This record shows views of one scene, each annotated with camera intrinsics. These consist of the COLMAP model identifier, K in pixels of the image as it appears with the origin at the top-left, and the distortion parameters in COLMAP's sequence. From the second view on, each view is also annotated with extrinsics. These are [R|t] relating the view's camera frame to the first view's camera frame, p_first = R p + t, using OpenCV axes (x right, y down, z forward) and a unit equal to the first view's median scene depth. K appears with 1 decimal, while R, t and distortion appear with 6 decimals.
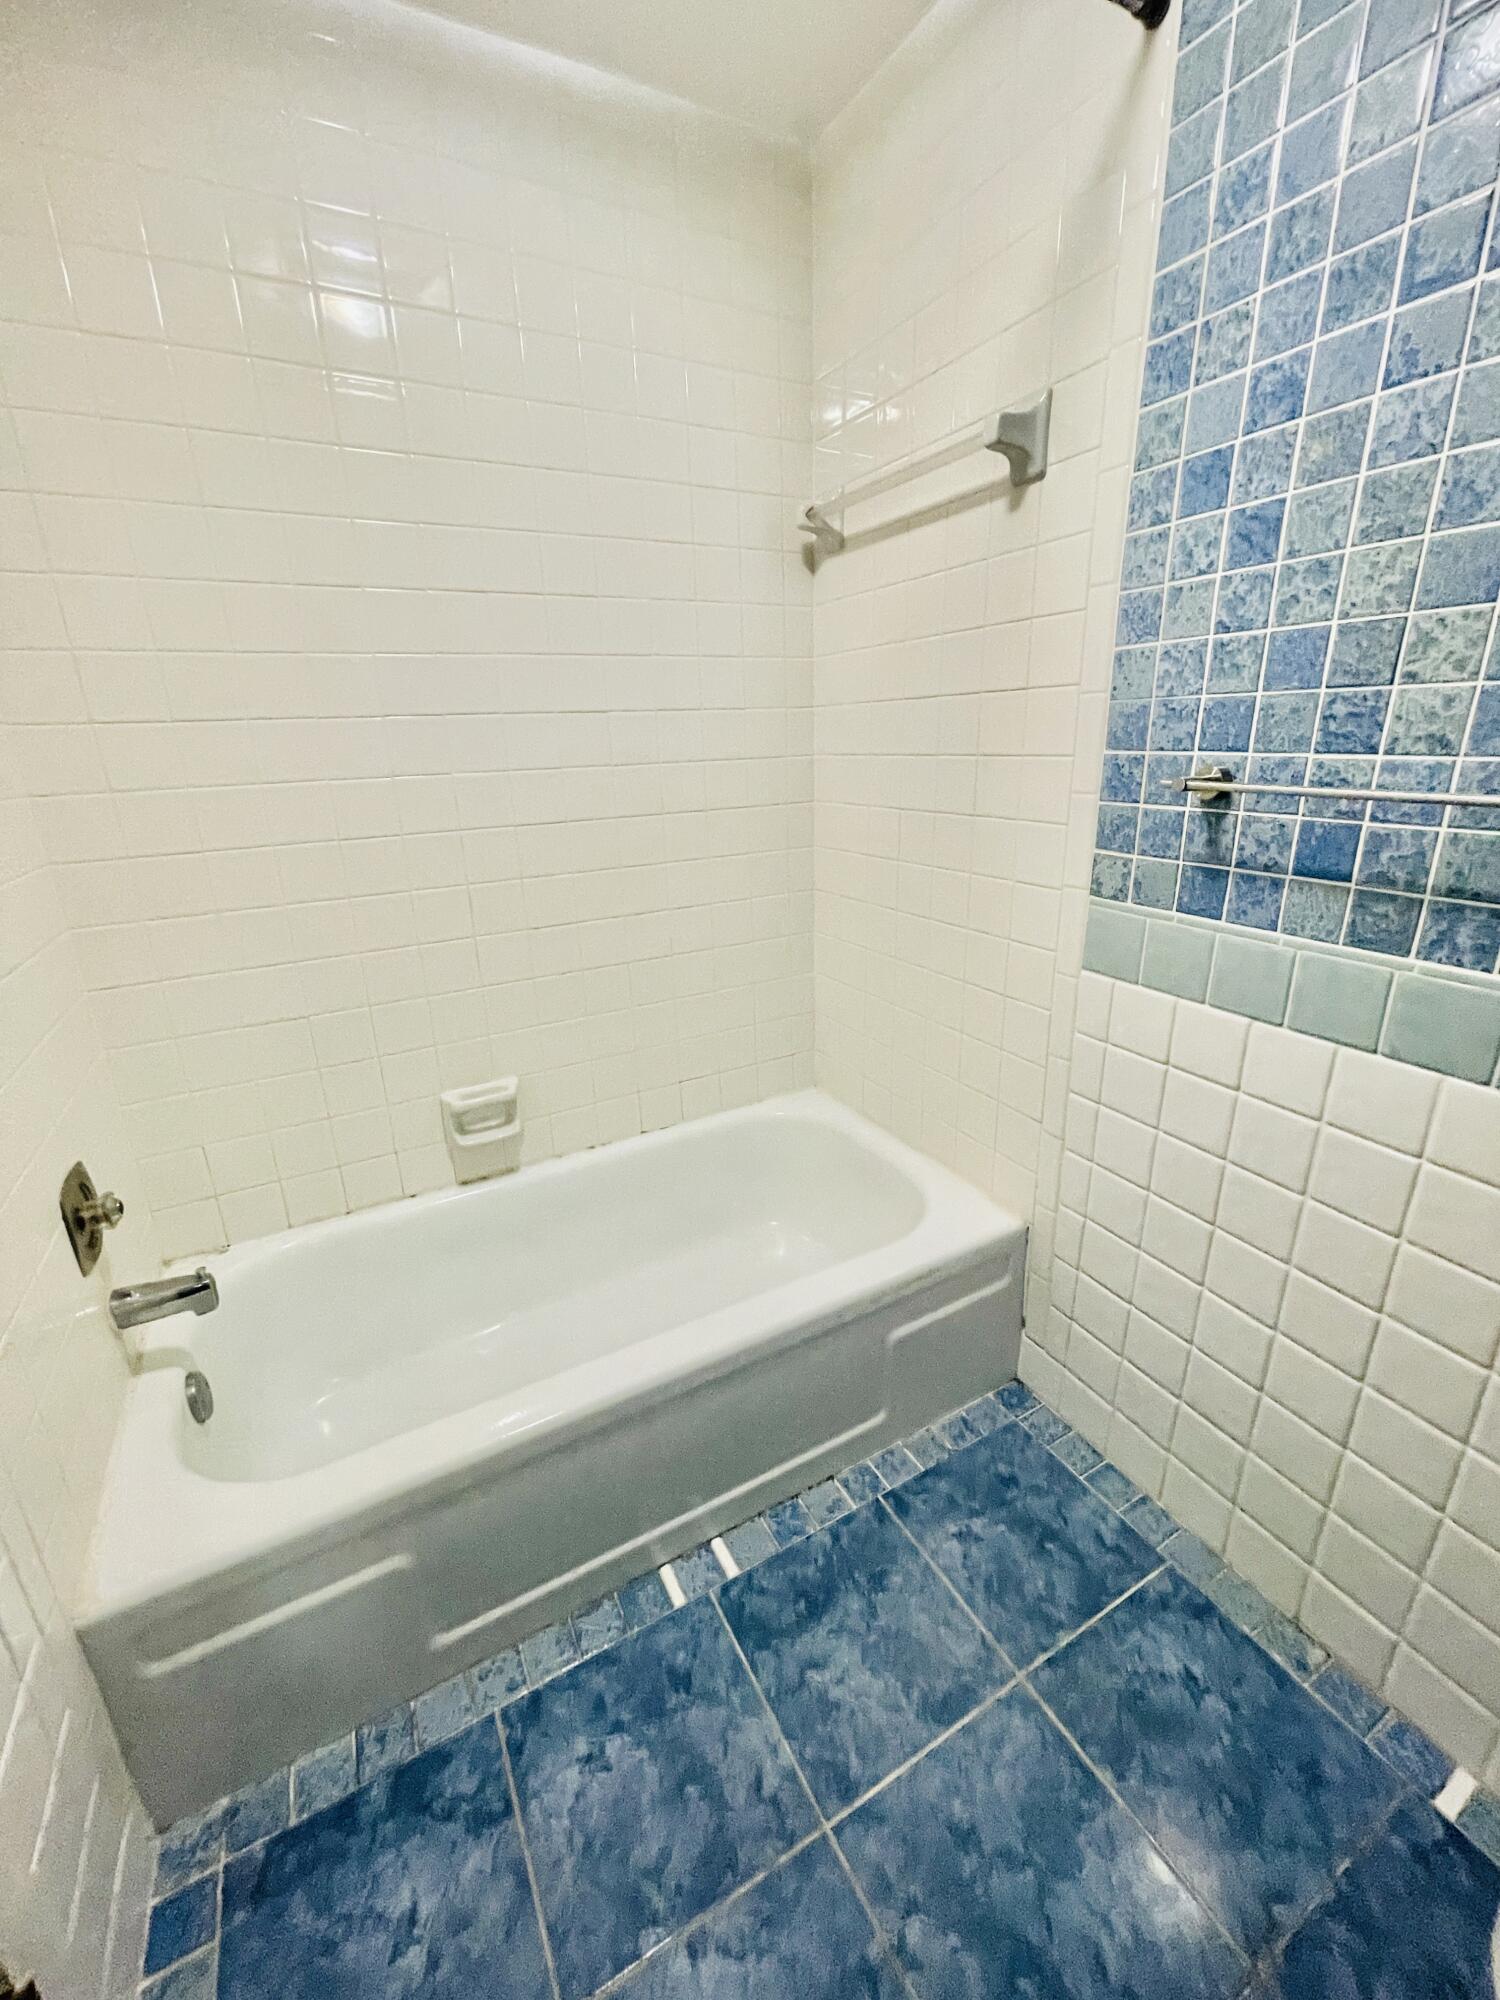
lens RADIAL K [[801.9, 0, 747.8], [0, 801.9, 989.6], [0, 0, 1]] dist [-0.002864, 0.000150]
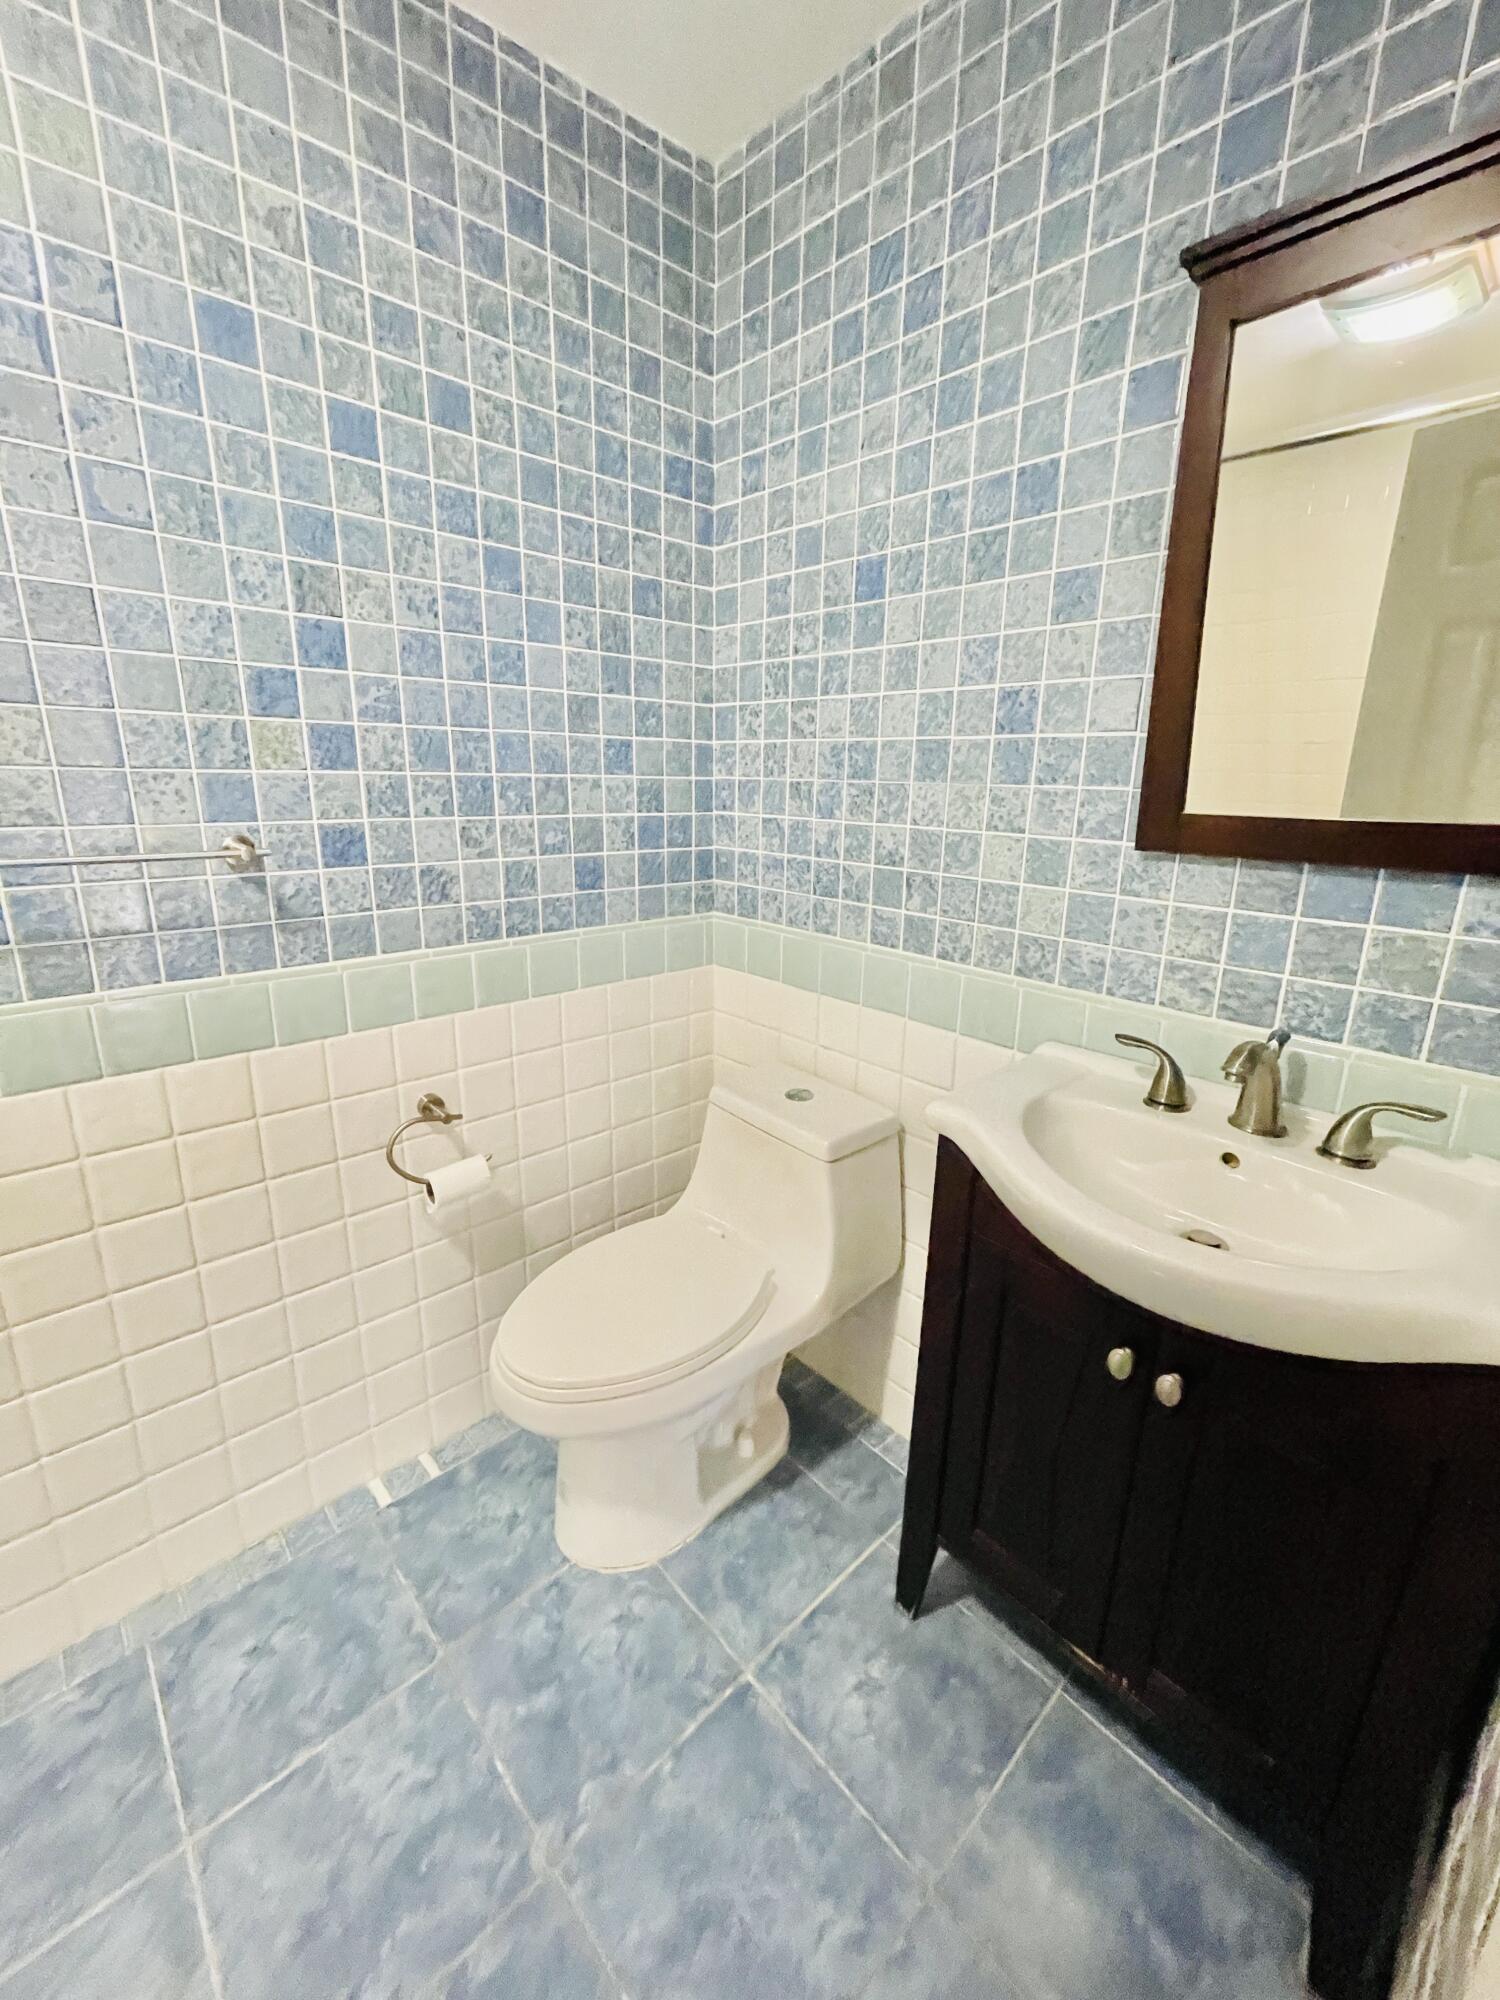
lens RADIAL K [[801.9, 0, 745.6], [0, 801.9, 993.2], [0, 0, 1]] dist [-0.002864, 0.000150]
pose [[-0.236021, -0.238522, 0.942020, -0.476521], [0.289852, 0.907999, 0.302529, -0.107326], [-0.927513, 0.344449, -0.145171, 0.250678]]
